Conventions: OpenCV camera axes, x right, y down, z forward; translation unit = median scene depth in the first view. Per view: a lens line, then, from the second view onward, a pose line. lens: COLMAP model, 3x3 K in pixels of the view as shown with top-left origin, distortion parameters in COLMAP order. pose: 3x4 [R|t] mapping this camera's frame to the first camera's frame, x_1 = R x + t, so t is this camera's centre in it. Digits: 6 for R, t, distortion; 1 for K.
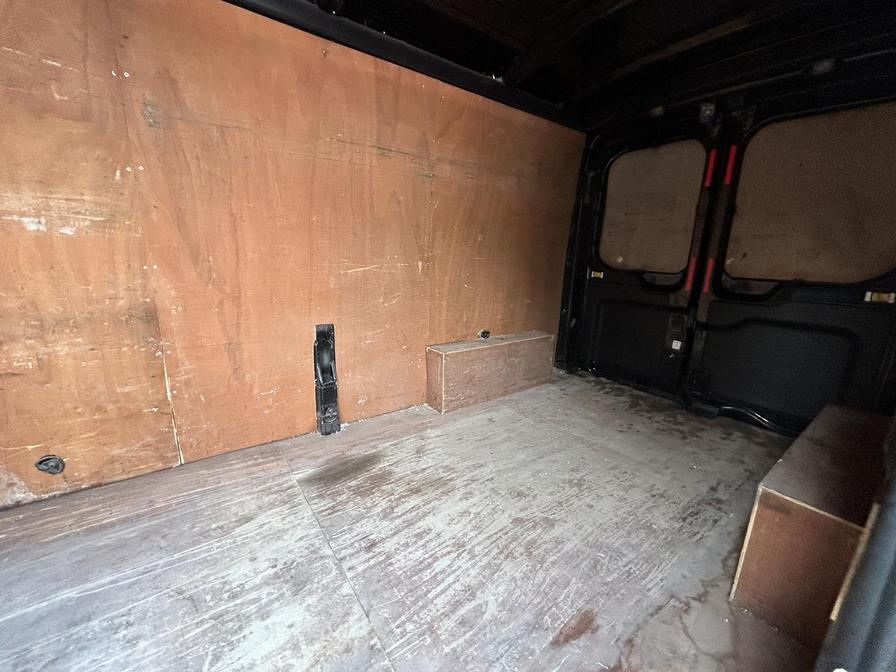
lens RADIAL K [[363.7, 0, 448.0], [0, 363.7, 336.0], [0, 0, 1]] dist [0.000177, -0.000565]
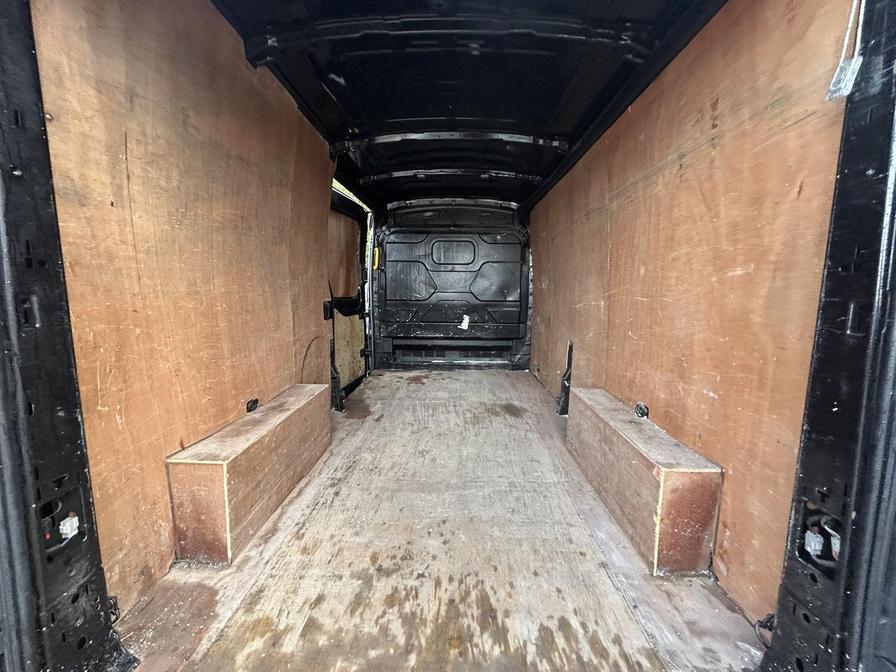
lens RADIAL K [[363.7, 0, 448.0], [0, 363.7, 336.0], [0, 0, 1]] dist [0.000177, -0.000565]
pose [[-0.614518, 0.061868, -0.786473, 1.348554], [-0.205355, 0.950008, 0.235189, -0.350584], [0.761707, 0.306034, -0.571092, 1.726458]]
